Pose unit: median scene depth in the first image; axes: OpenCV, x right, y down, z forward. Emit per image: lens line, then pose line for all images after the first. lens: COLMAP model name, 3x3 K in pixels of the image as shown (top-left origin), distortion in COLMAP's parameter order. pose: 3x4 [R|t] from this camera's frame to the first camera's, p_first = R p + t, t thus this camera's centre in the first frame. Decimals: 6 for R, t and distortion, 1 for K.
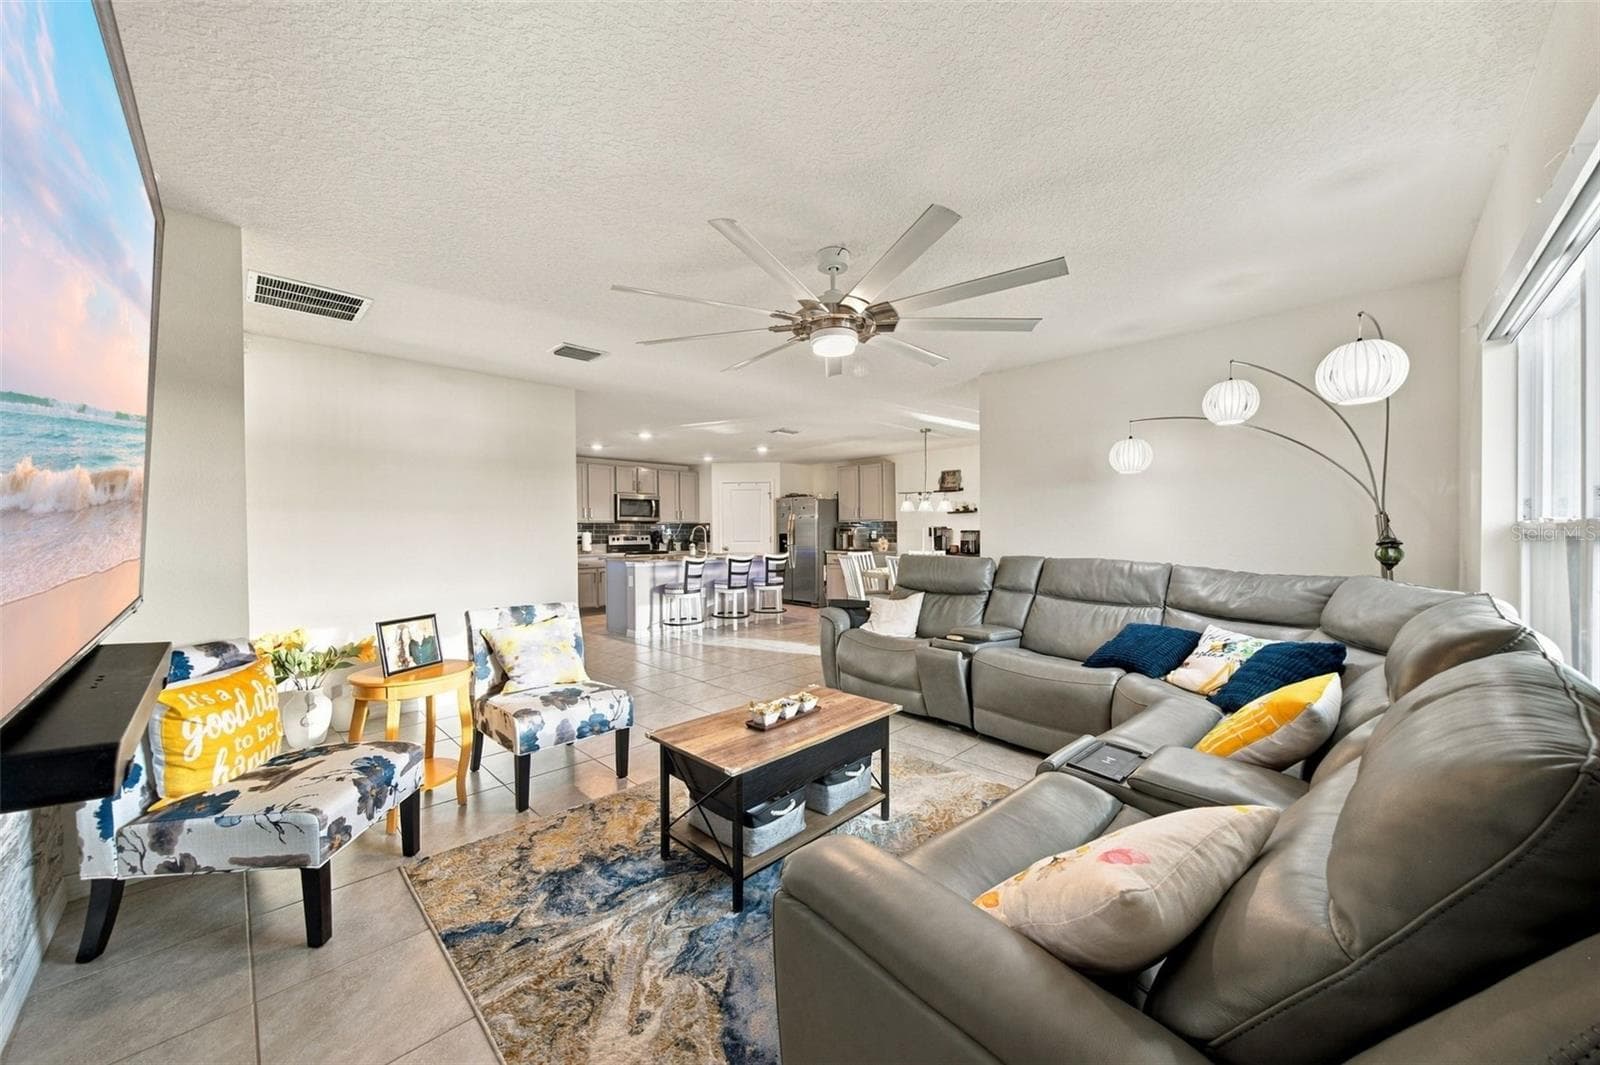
lens RADIAL K [[582.6, 0, 792.1], [0, 582.6, 533.9], [0, 0, 1]] dist [0.001187, -0.000669]
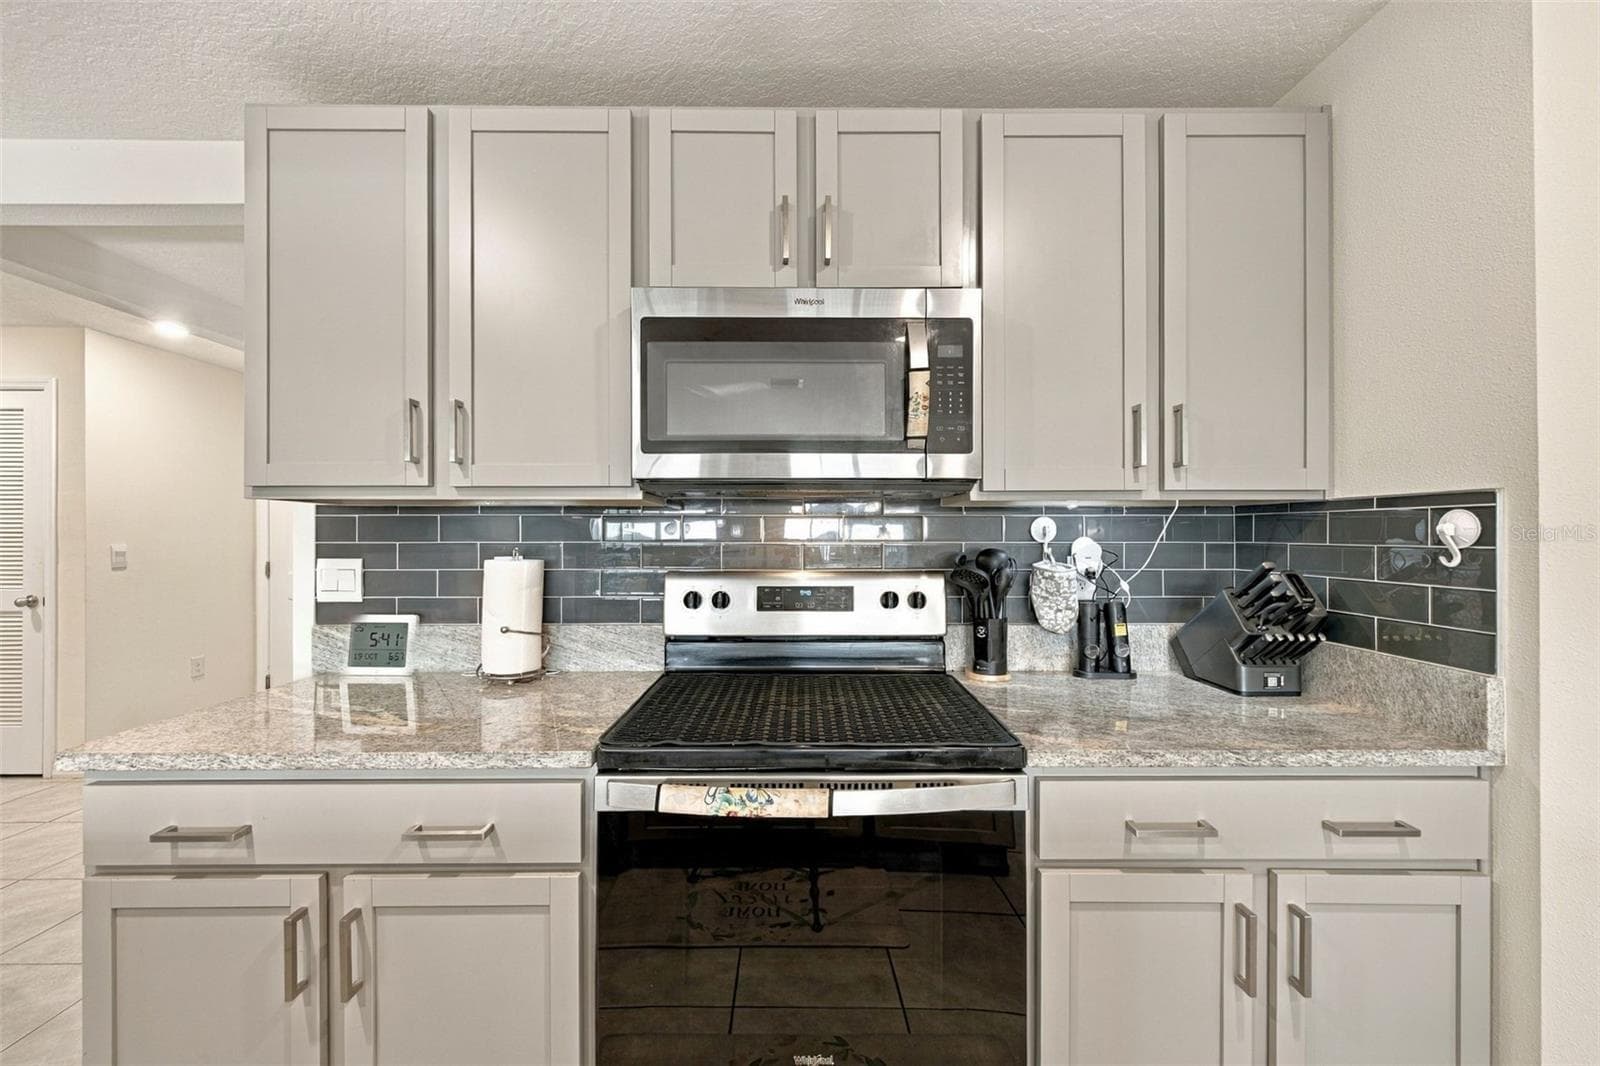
lens RADIAL K [[582.6, 0, 803.8], [0, 582.6, 528.7], [0, 0, 1]] dist [0.001187, -0.000669]
pose [[0.715191, -0.001950, -0.698926, -0.169531], [-0.005956, 0.999943, -0.008884, -0.010232], [0.698903, 0.010517, 0.715139, 0.910986]]
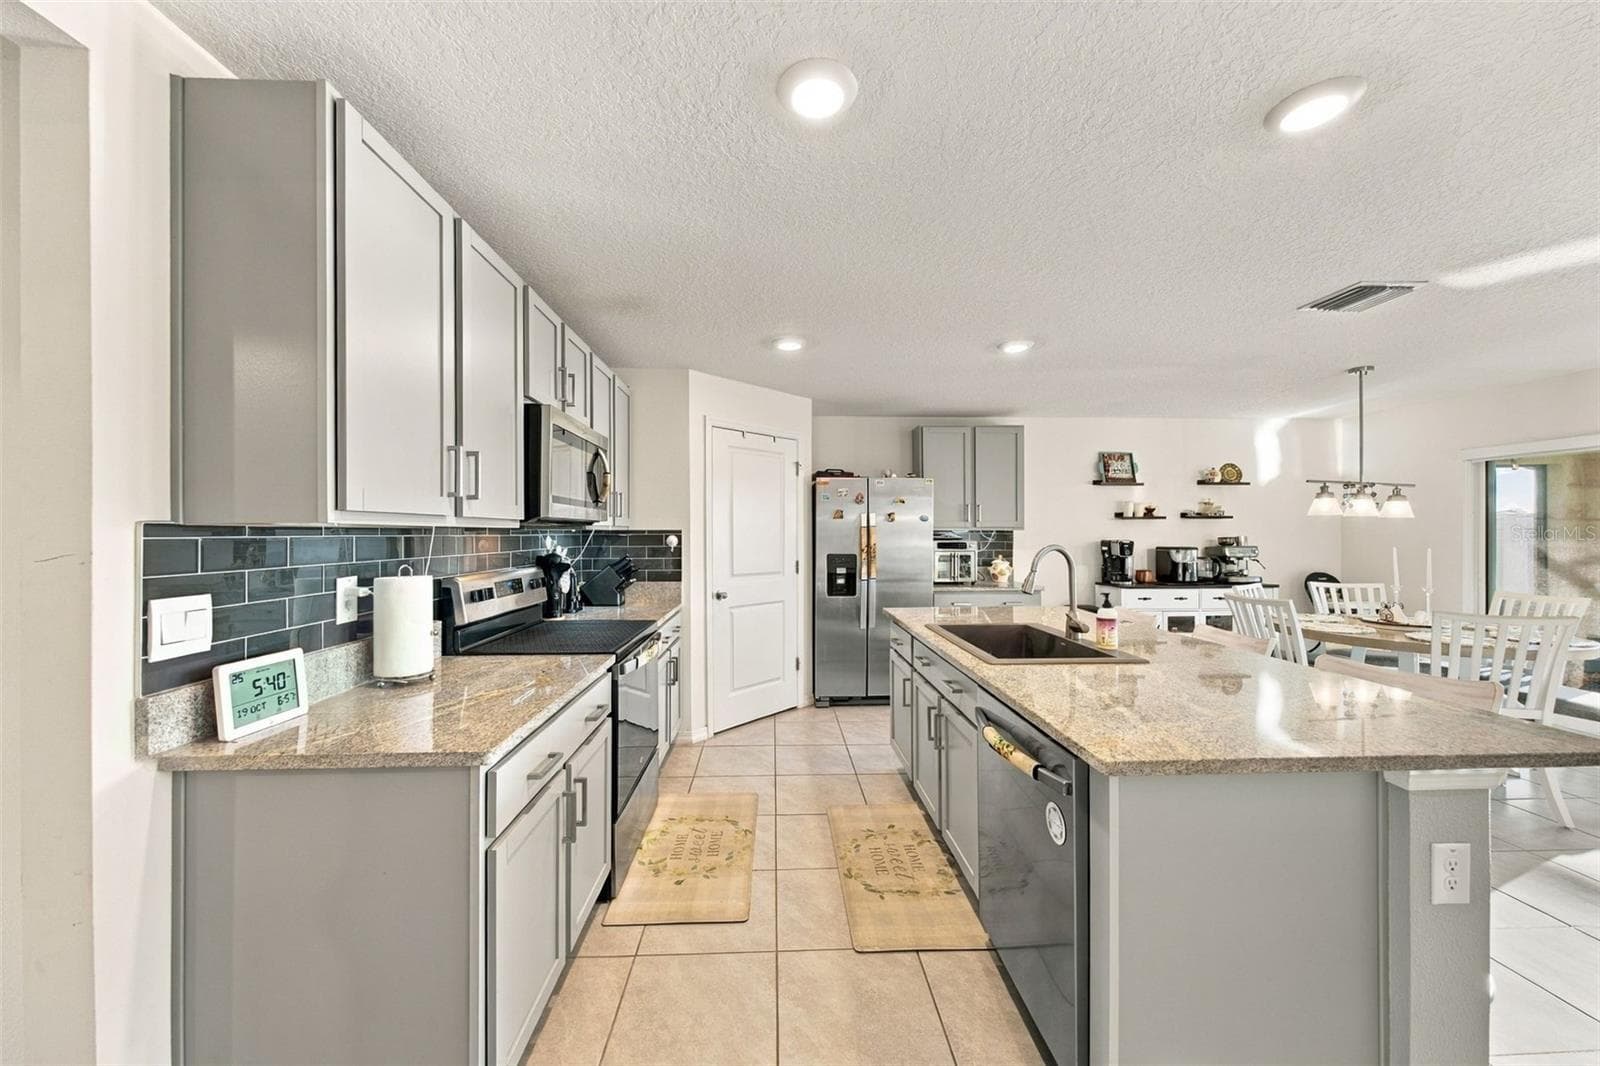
lens RADIAL K [[582.6, 0, 799.4], [0, 582.6, 535.2], [0, 0, 1]] dist [0.001187, -0.000669]
pose [[0.673403, 0.001335, 0.739275, -0.395180], [0.000393, 0.999998, -0.002163, -0.015210], [-0.739276, 0.001747, 0.673400, 0.752018]]
